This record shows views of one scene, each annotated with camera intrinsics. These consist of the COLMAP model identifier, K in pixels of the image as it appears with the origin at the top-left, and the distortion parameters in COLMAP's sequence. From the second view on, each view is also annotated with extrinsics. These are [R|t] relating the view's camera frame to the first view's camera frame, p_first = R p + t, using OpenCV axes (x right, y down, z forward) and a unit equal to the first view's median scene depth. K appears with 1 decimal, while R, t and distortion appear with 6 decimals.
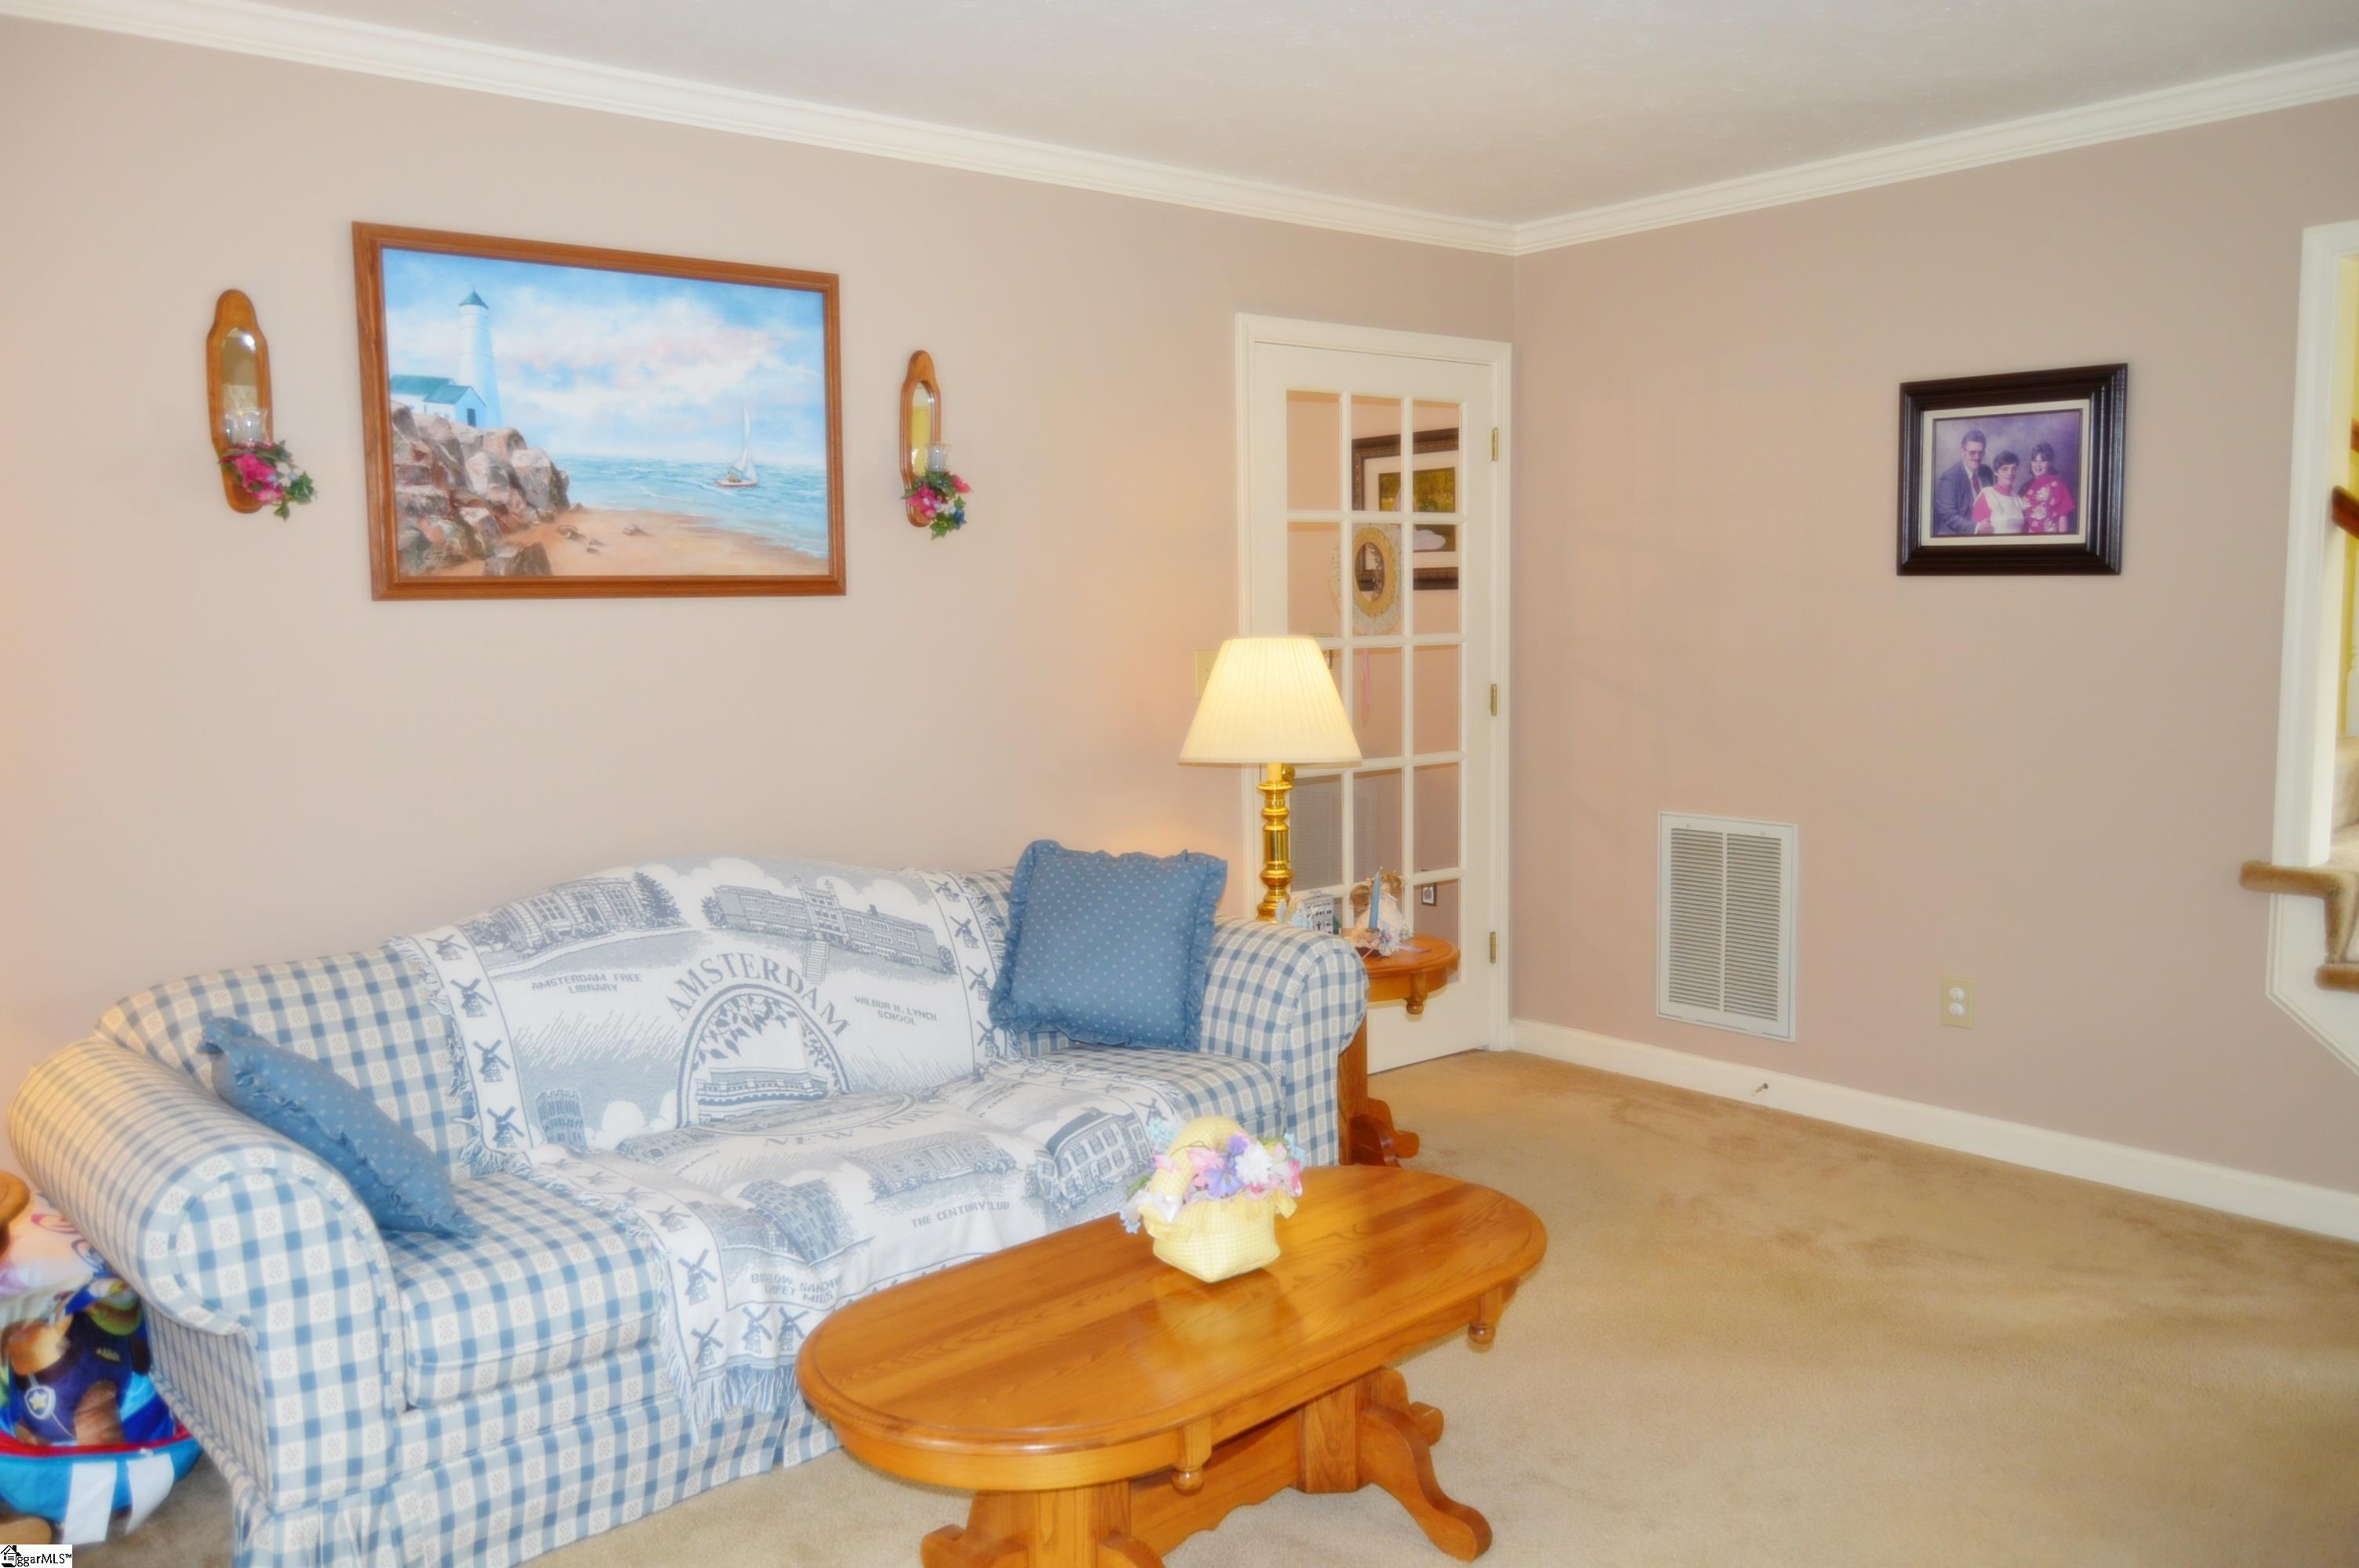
lens RADIAL K [[1853.2, 0, 1183.2], [0, 1853.2, 787.6], [0, 0, 1]] dist [-0.013861, 0.009398]
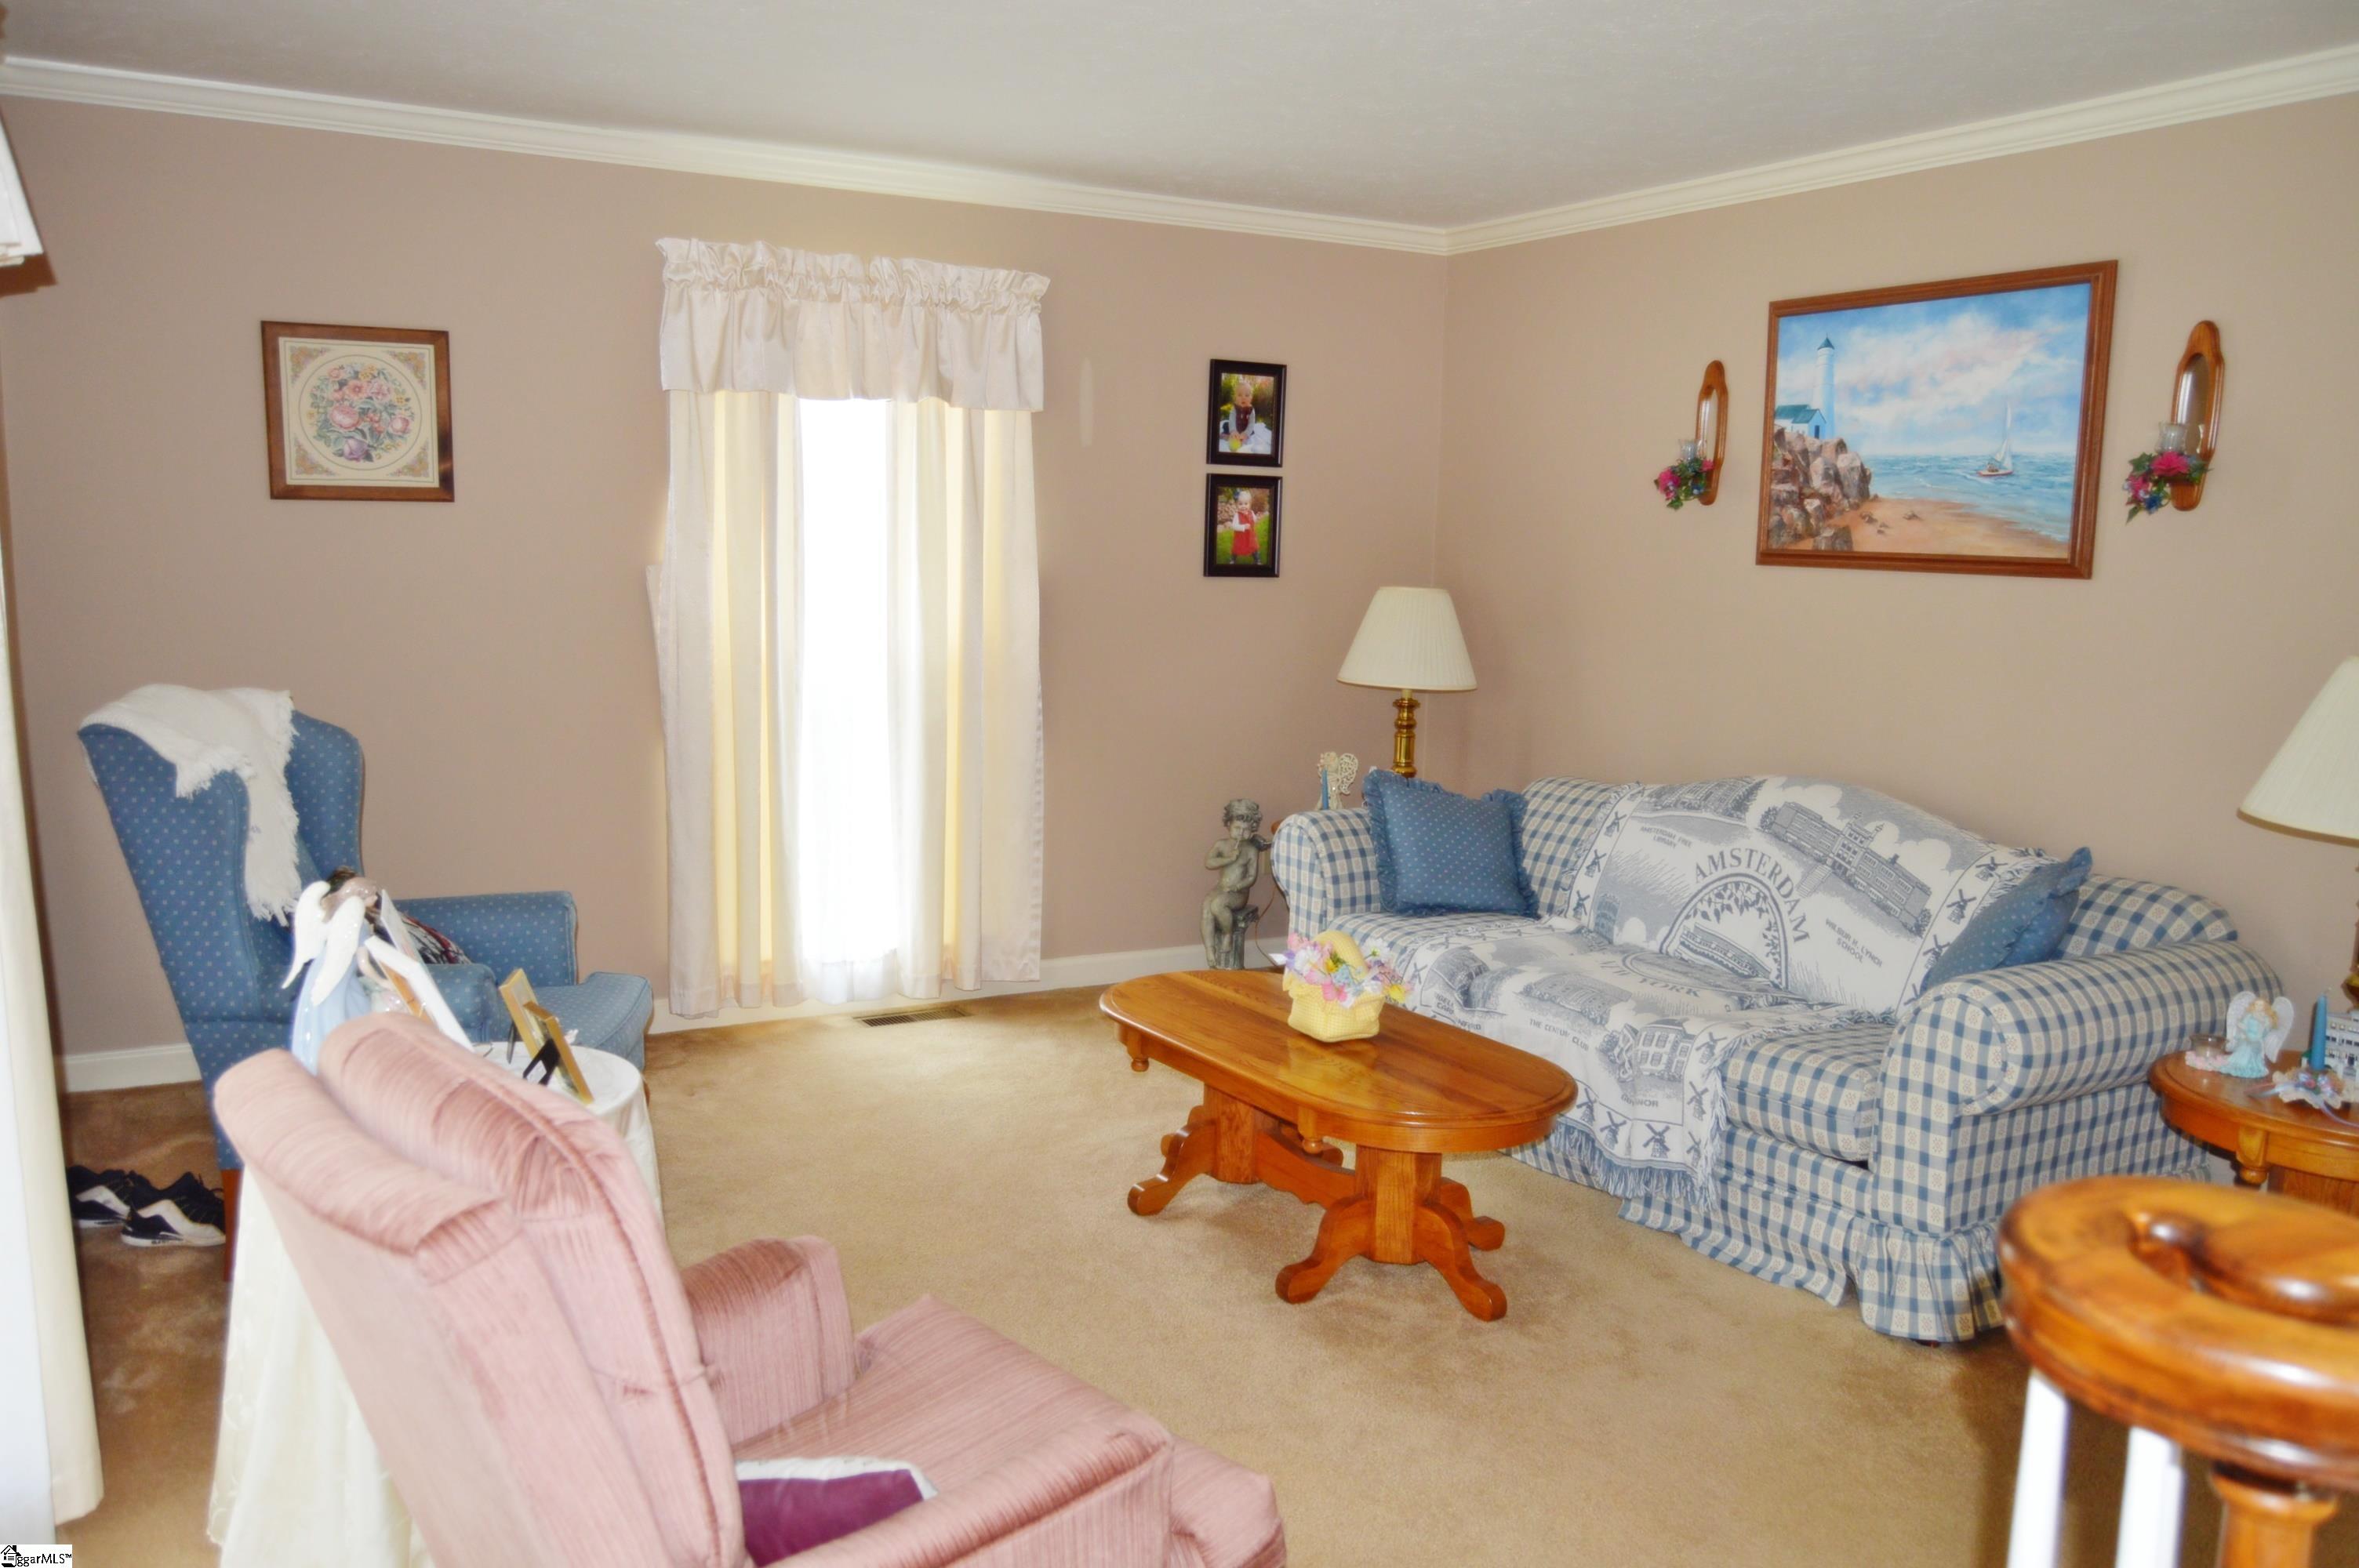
lens RADIAL K [[1853.2, 0, 1181.0], [0, 1853.2, 781.6], [0, 0, 1]] dist [-0.013861, 0.009398]
pose [[-0.186504, 0.144826, -0.971721, 1.016695], [-0.121312, 0.978111, 0.169062, -0.118987], [0.974936, 0.149412, -0.164852, 0.784149]]
